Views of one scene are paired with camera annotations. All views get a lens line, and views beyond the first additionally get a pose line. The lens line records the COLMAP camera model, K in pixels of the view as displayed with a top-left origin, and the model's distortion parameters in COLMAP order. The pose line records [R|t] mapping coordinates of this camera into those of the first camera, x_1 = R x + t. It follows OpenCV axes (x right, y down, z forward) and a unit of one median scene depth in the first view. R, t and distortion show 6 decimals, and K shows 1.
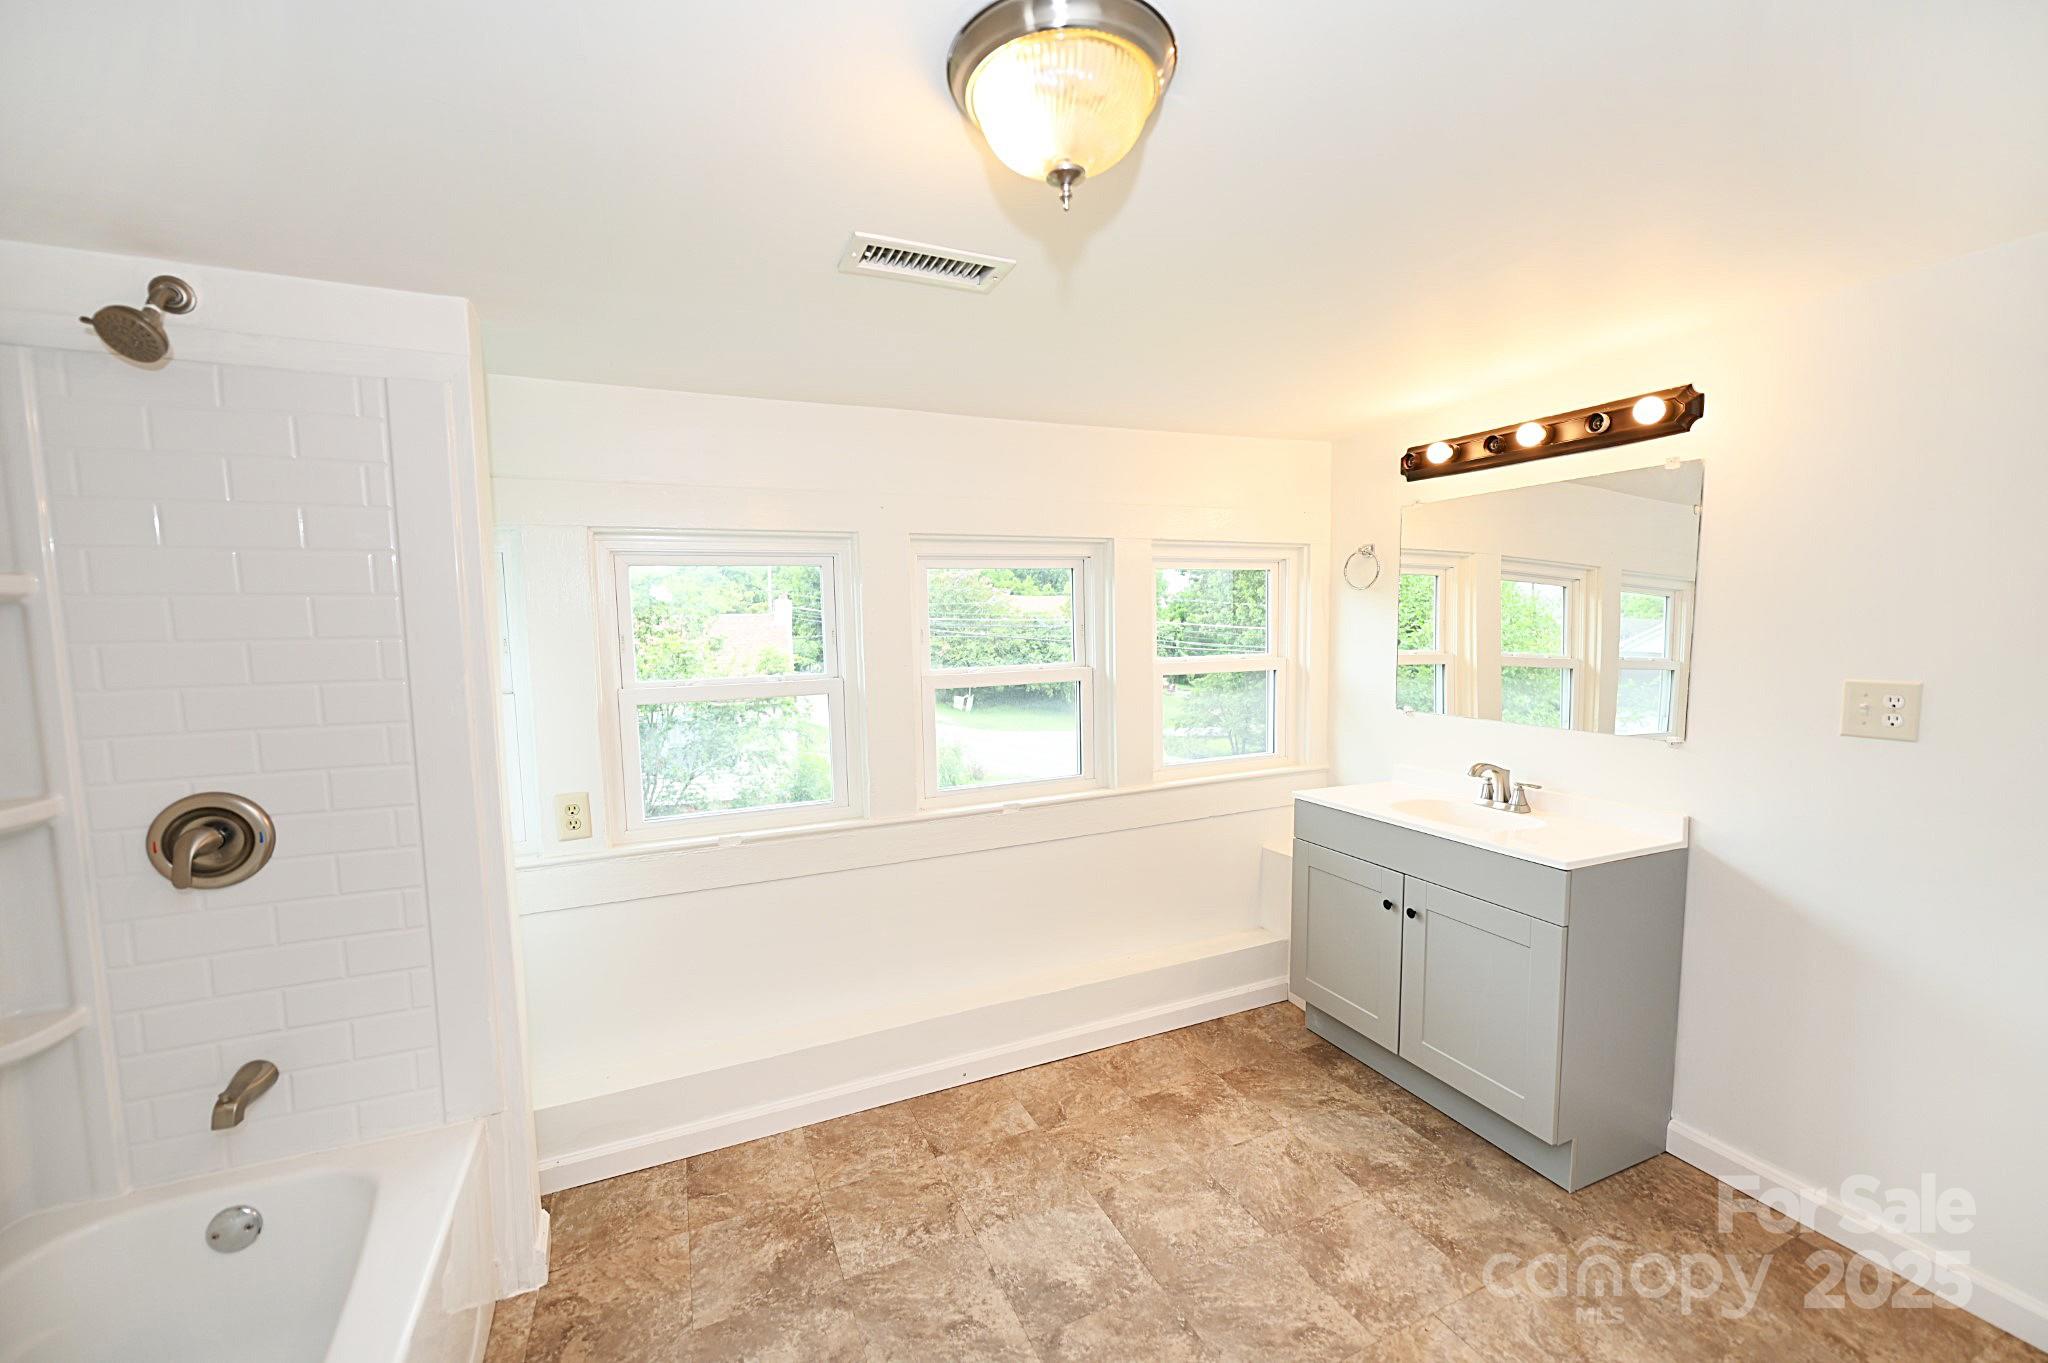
lens RADIAL K [[808.3, 0, 1030.6], [0, 808.3, 682.8], [0, 0, 1]] dist [-0.008733, -0.000857]
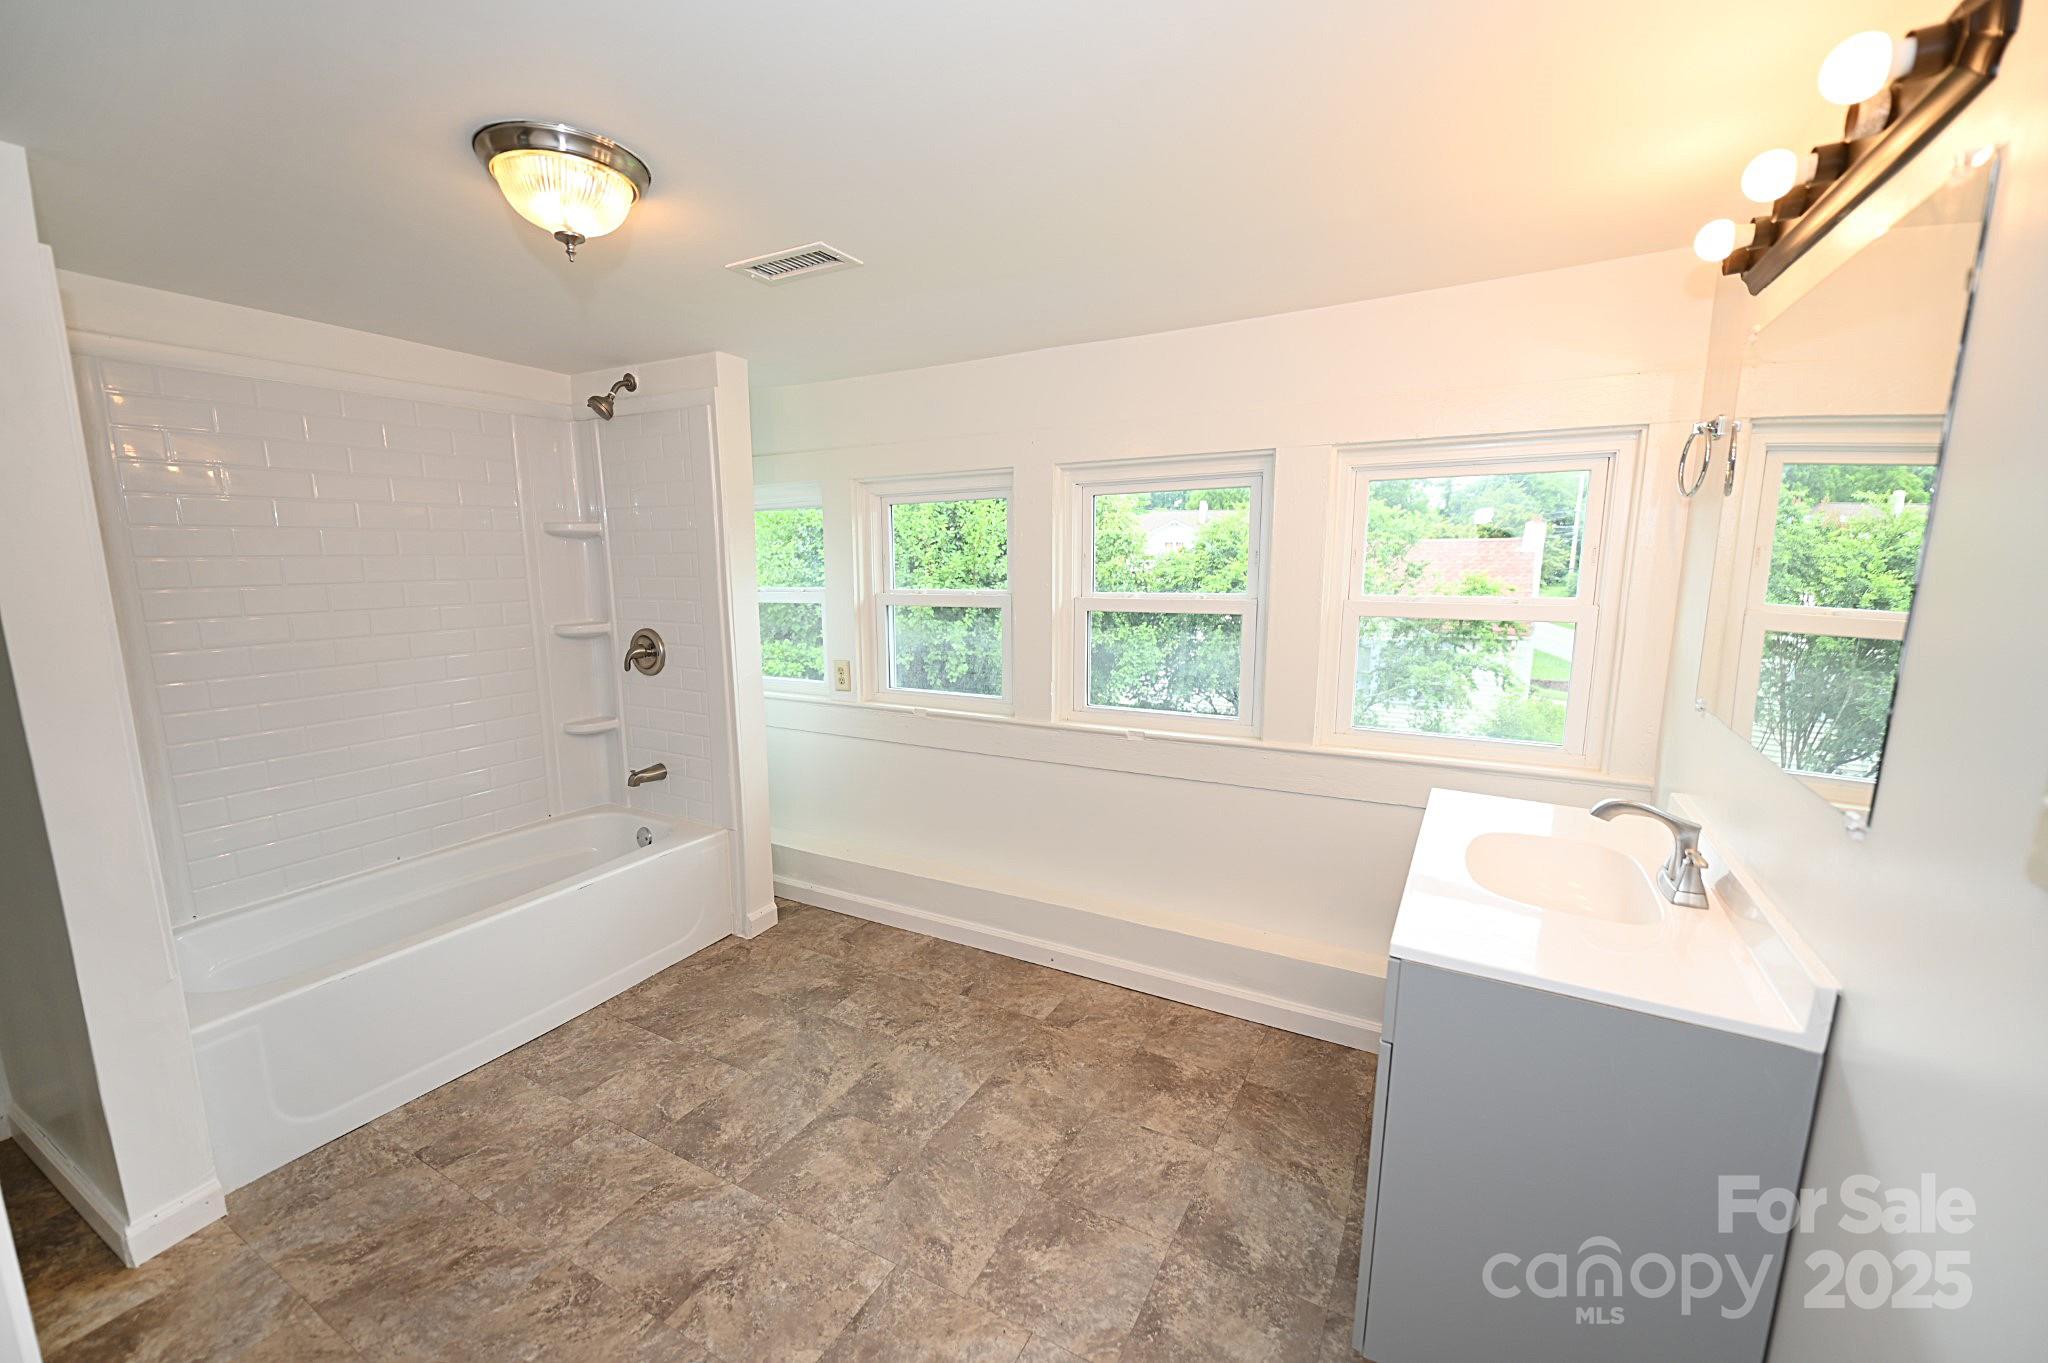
lens RADIAL K [[808.3, 0, 1028.0], [0, 808.3, 689.4], [0, 0, 1]] dist [-0.008733, -0.000857]
pose [[0.605667, 0.143204, -0.782726, 0.830256], [-0.064705, 0.989278, 0.130925, -0.029835], [0.793083, -0.028651, 0.608440, 0.357467]]
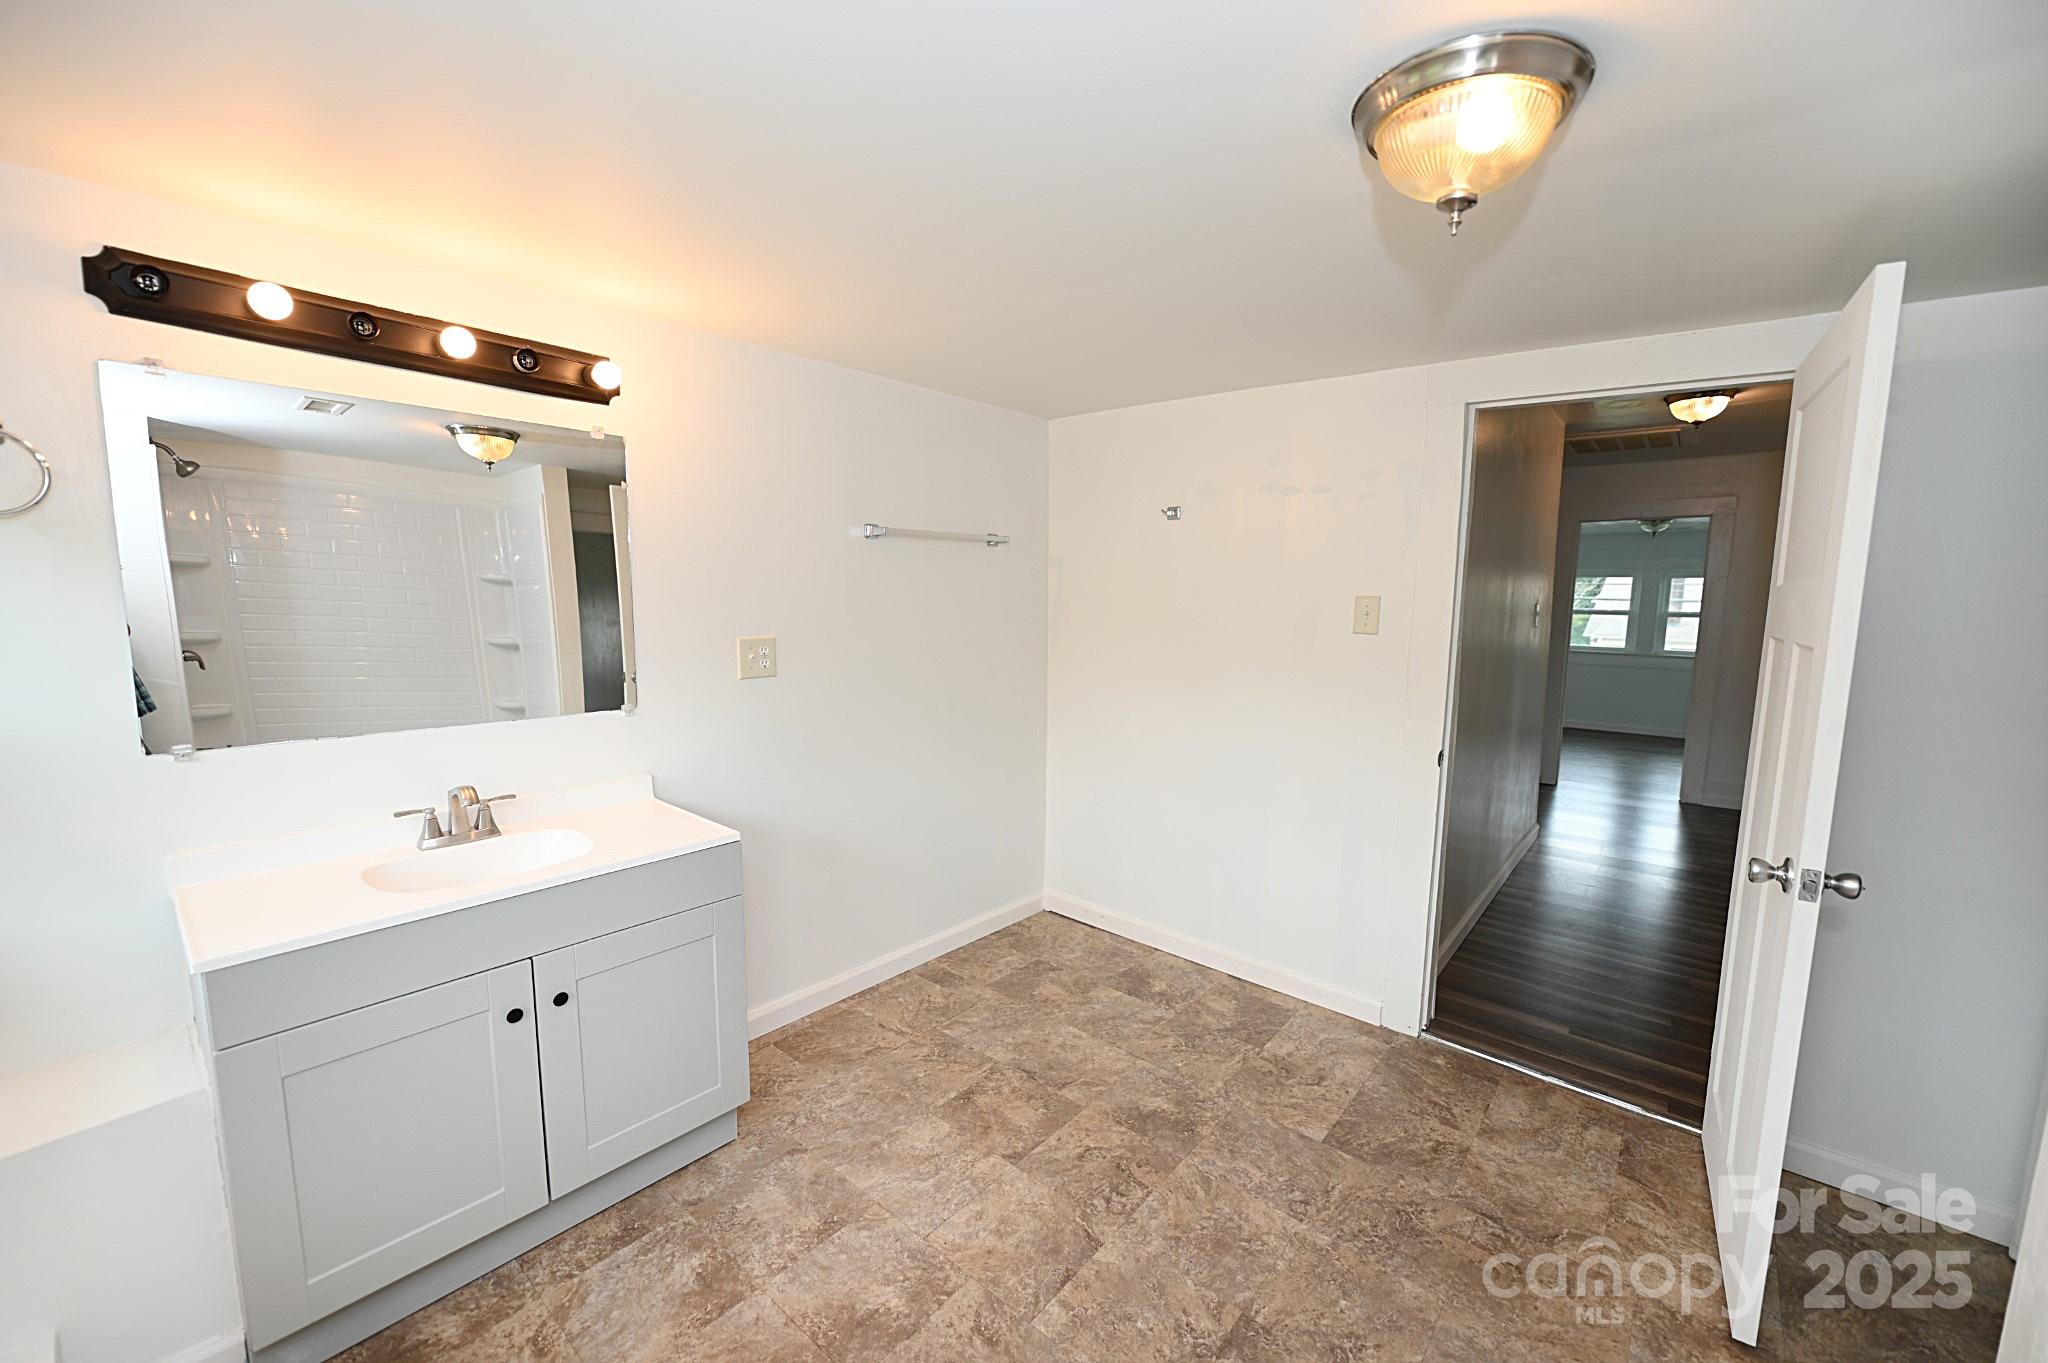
lens RADIAL K [[808.3, 0, 1018.2], [0, 808.3, 695.2], [0, 0, 1]] dist [-0.008733, -0.000857]
pose [[-0.428003, -0.116656, 0.896217, -0.337956], [0.052873, 0.986704, 0.153685, -0.077329], [-0.902229, 0.113164, -0.416145, 0.950132]]
